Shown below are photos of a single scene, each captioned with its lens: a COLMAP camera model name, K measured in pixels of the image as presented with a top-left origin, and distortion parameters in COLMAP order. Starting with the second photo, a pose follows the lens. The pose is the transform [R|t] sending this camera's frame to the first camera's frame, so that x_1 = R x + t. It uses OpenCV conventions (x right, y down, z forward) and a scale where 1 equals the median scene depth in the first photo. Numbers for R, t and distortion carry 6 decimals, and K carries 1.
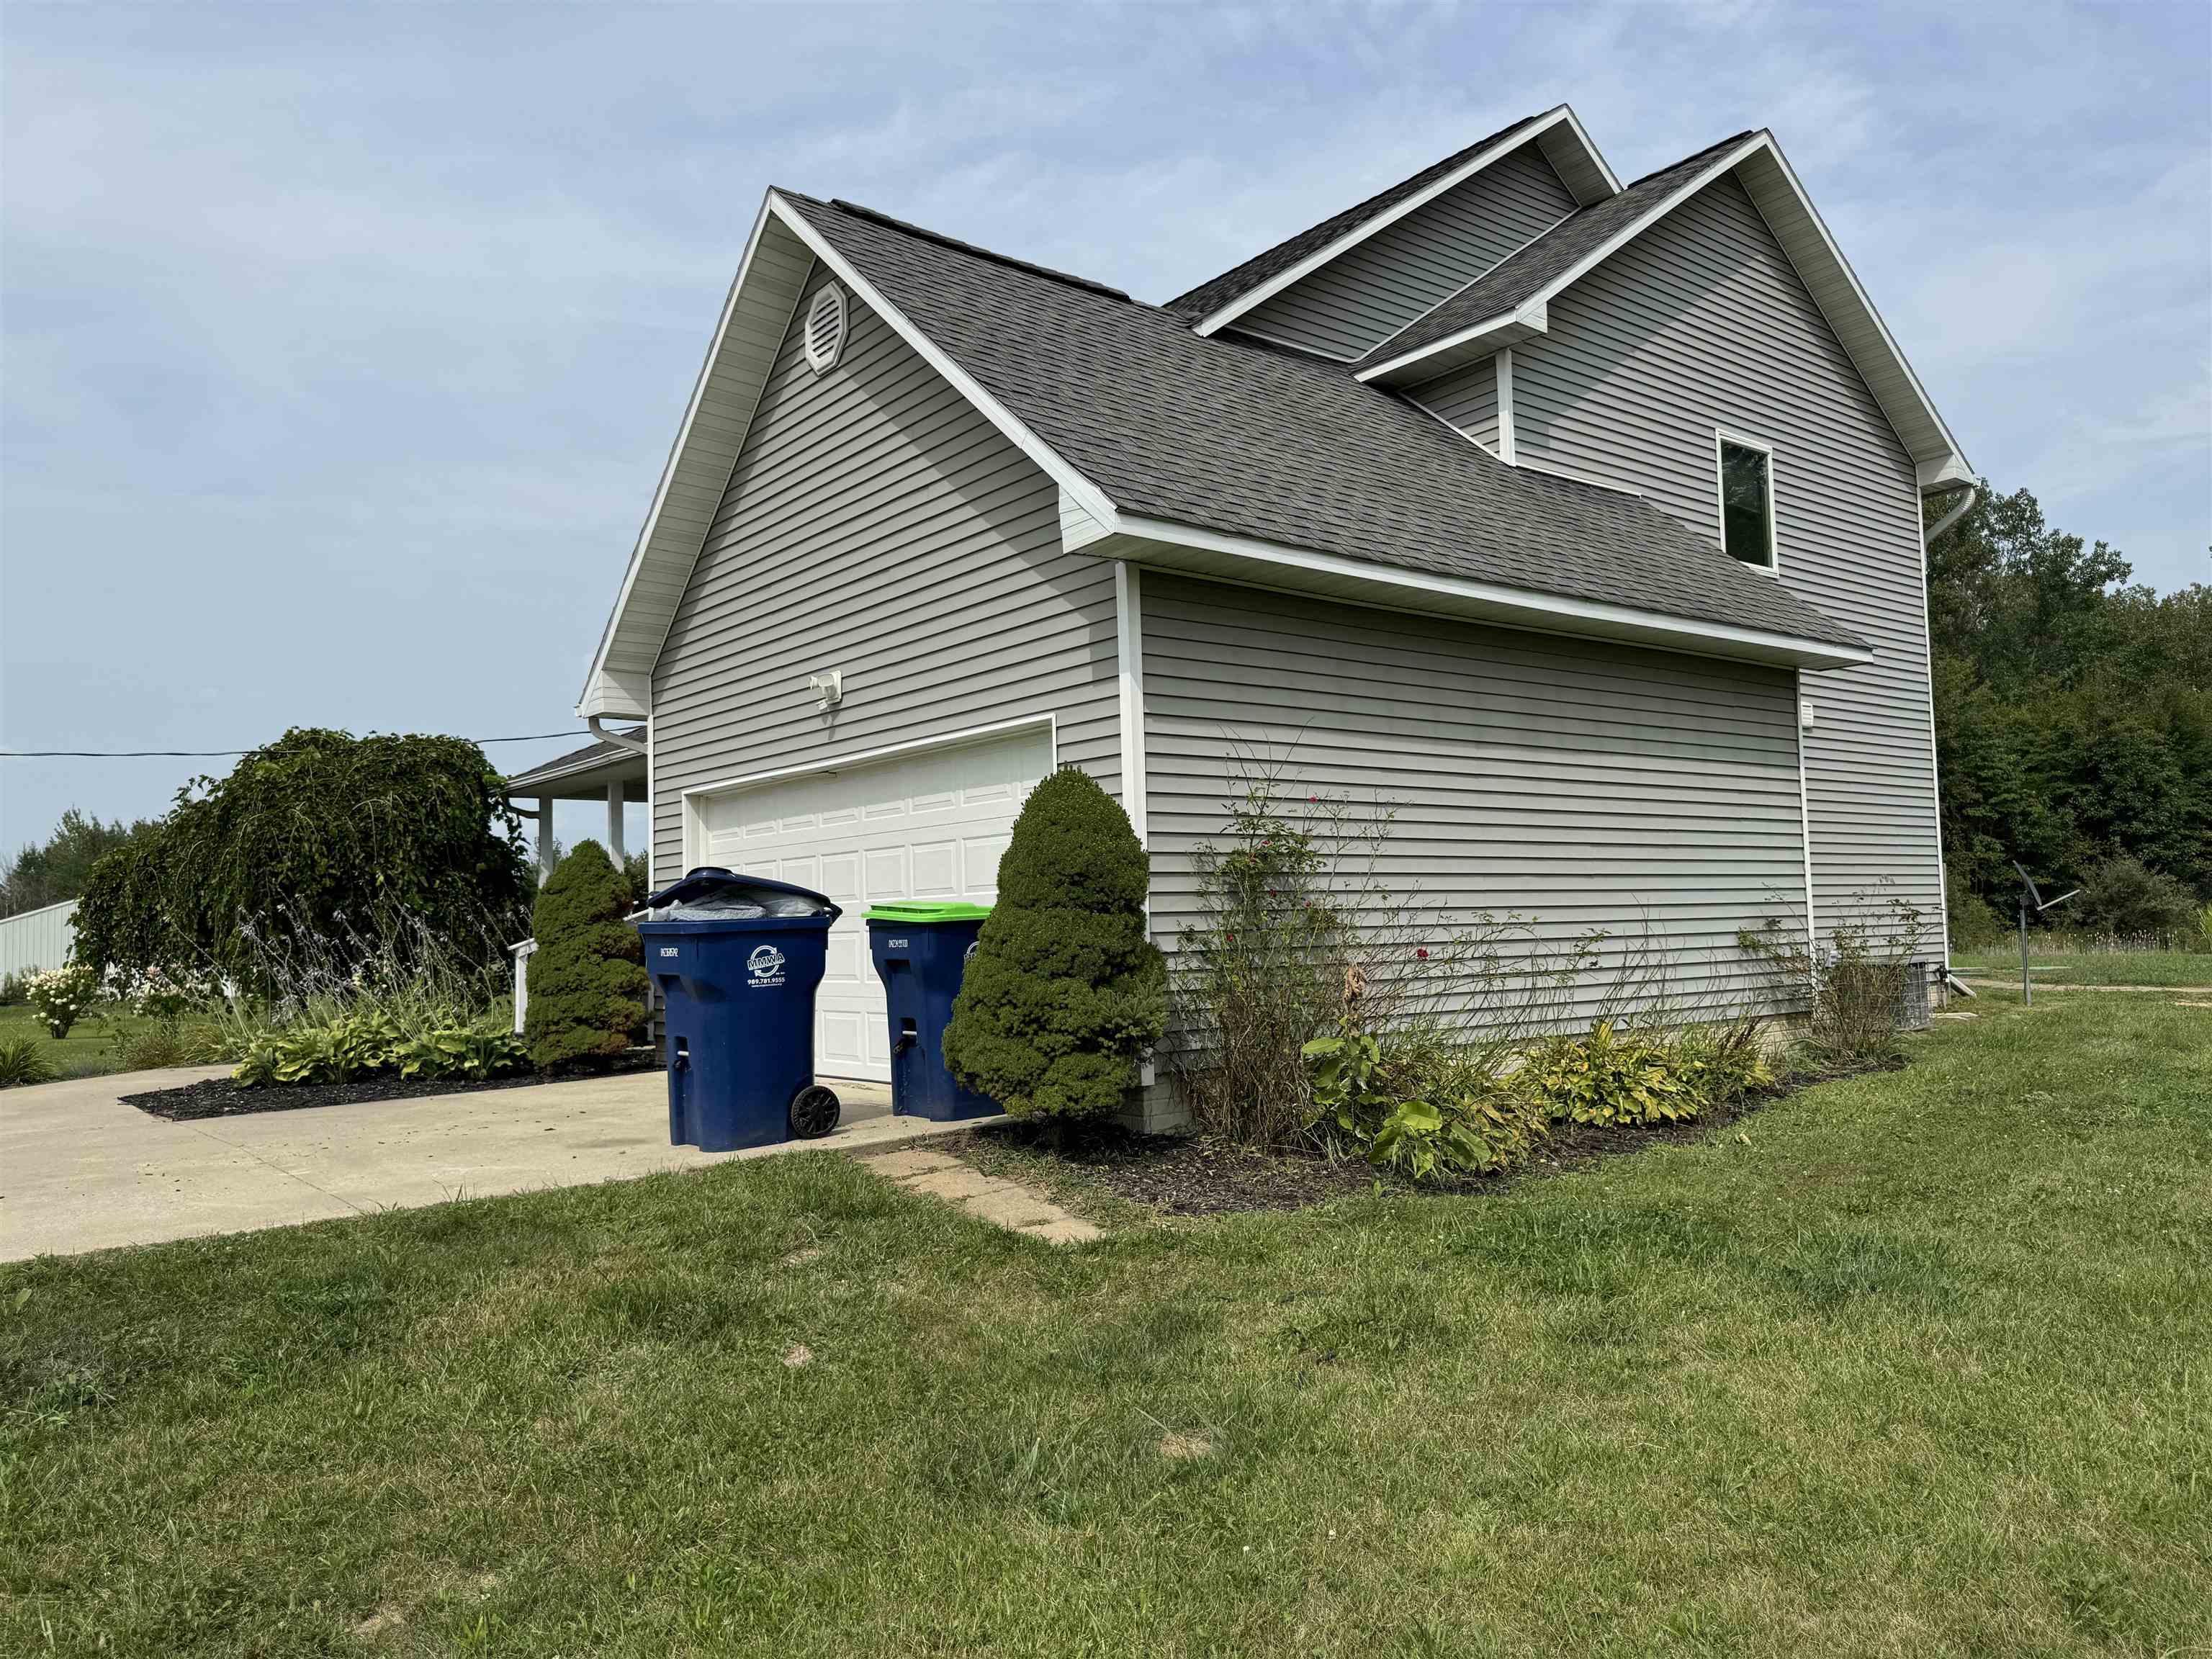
lens RADIAL K [[1613.9, 0, 1115.7], [0, 1613.9, 814.6], [0, 0, 1]] dist [0.000931, 0.011892]
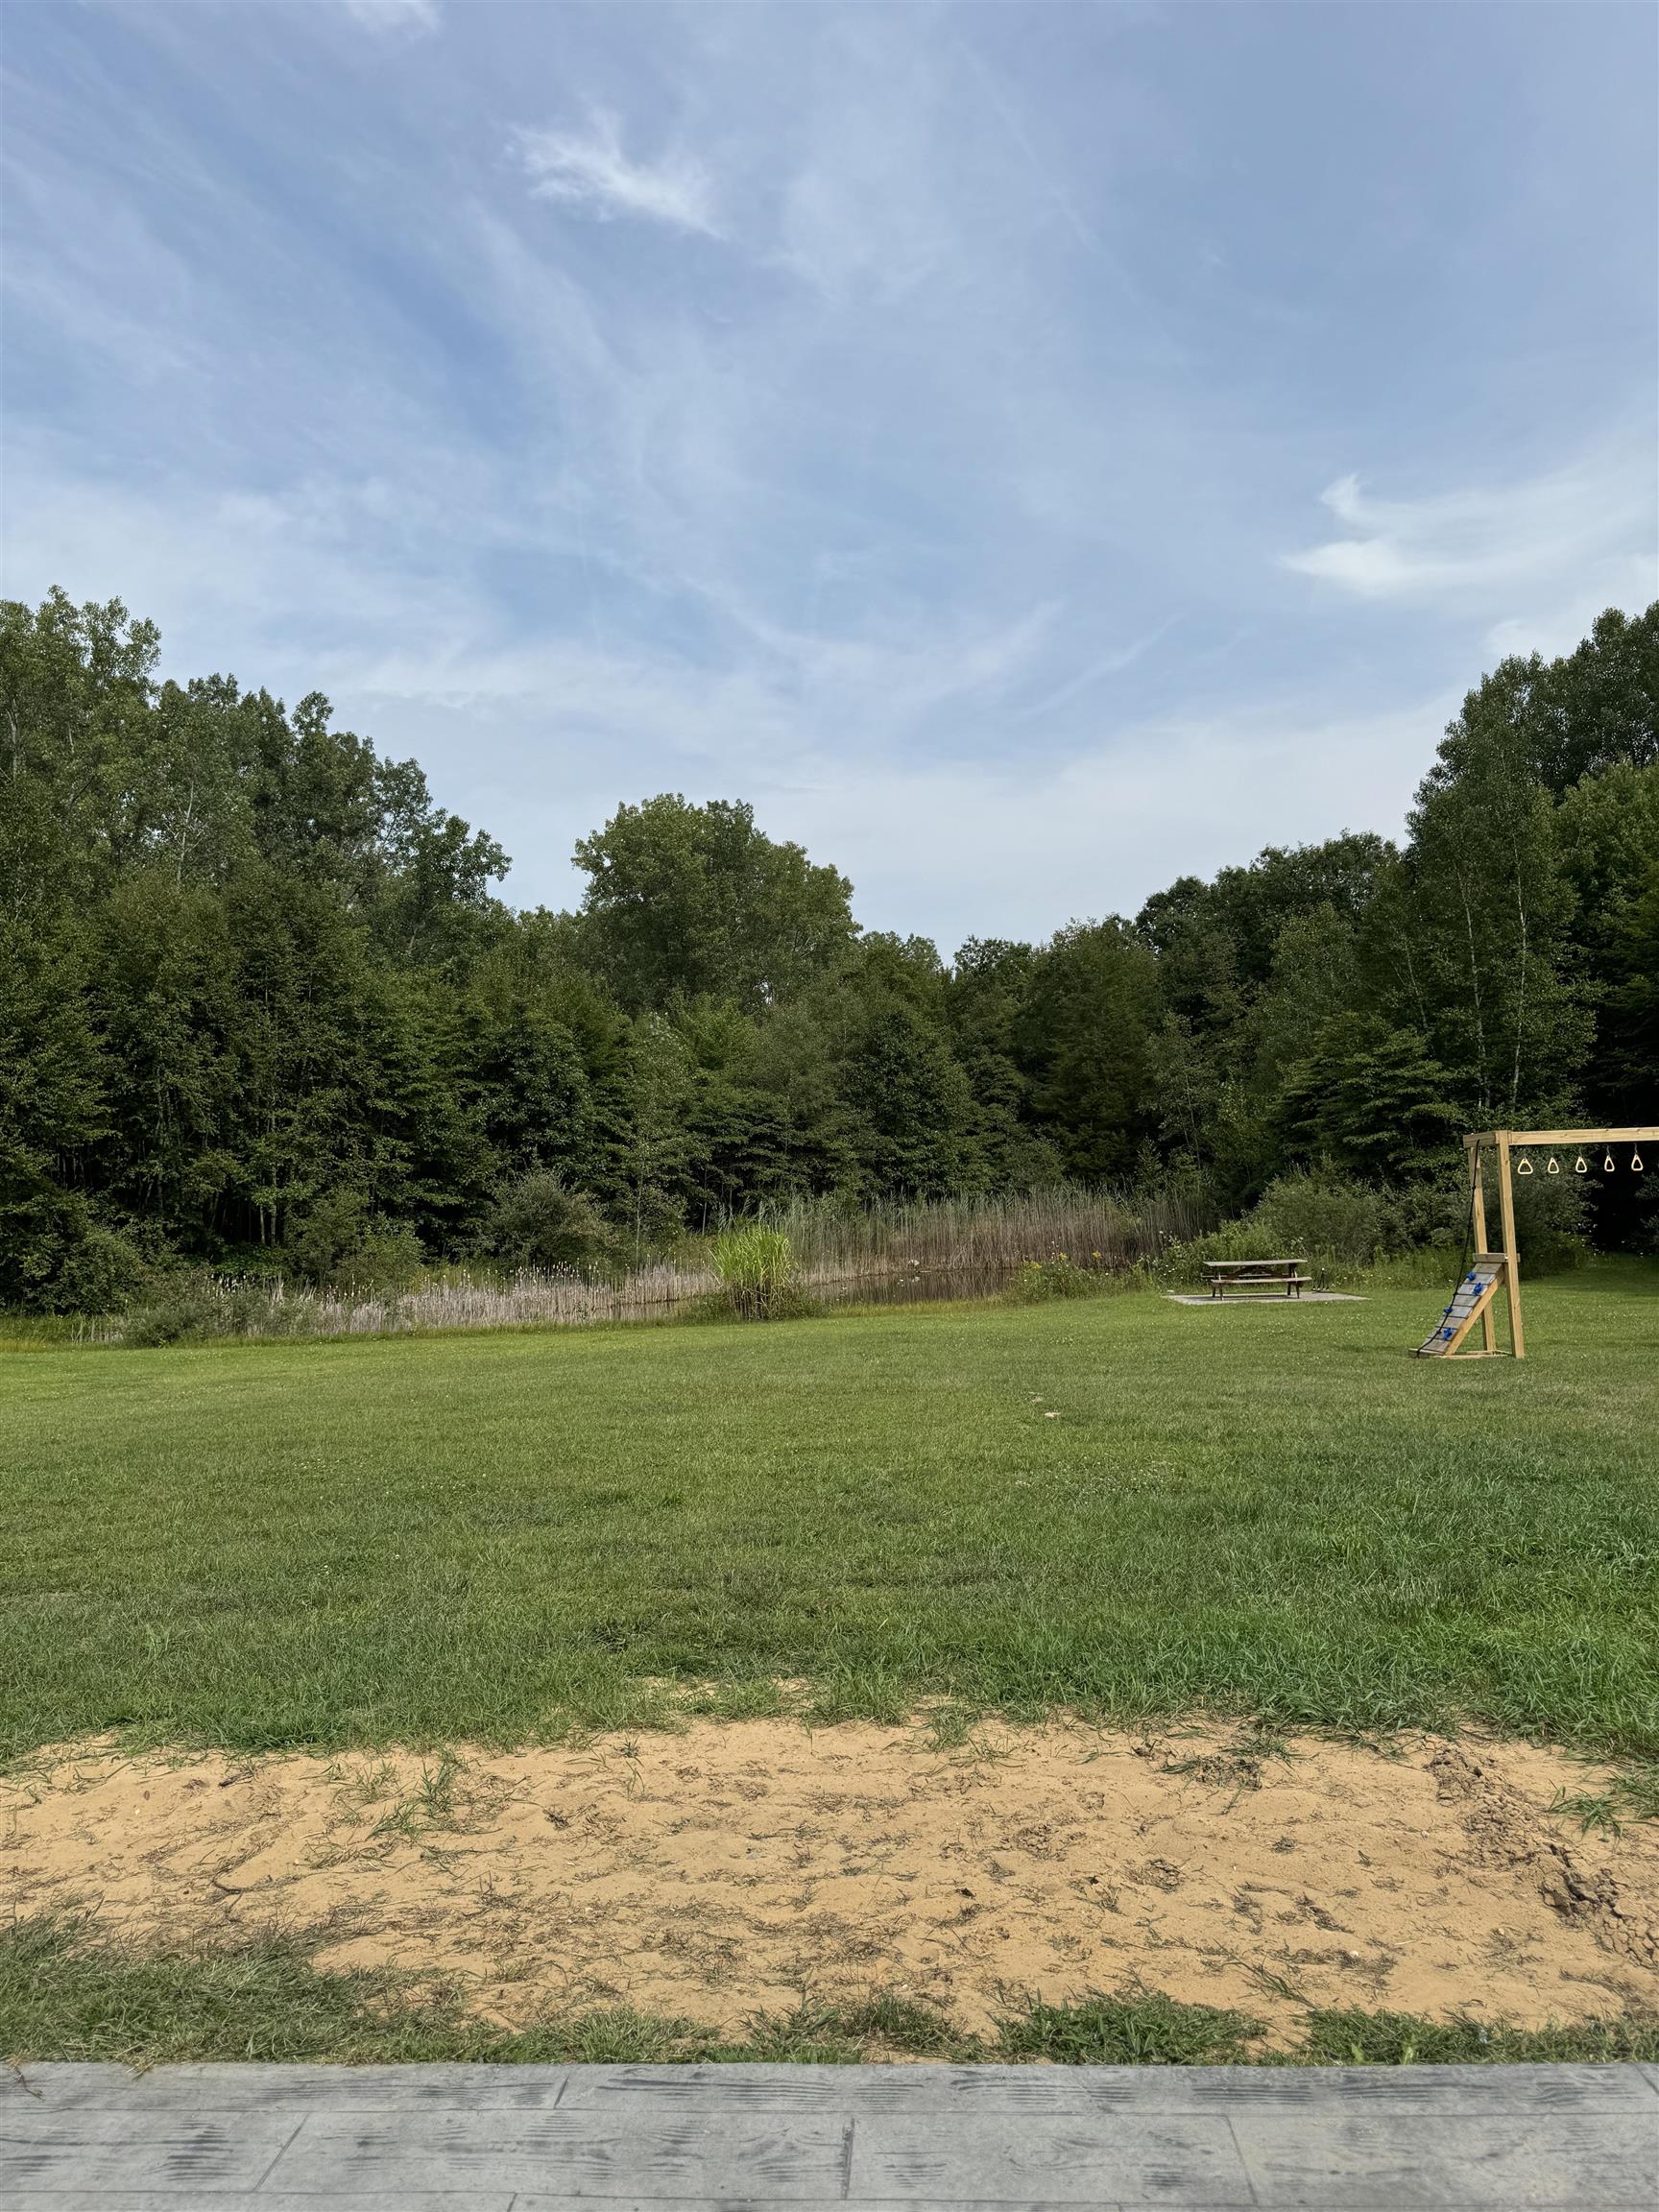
lens RADIAL K [[1613.9, 0, 846.1], [0, 1613.9, 1102.3], [0, 0, 1]] dist [0.000931, 0.011892]
pose [[0.680264, 0.059730, 0.730529, 0.126499], [-0.048478, 0.998158, -0.036469, 0.013249], [-0.731362, -0.010606, 0.681907, 0.319379]]
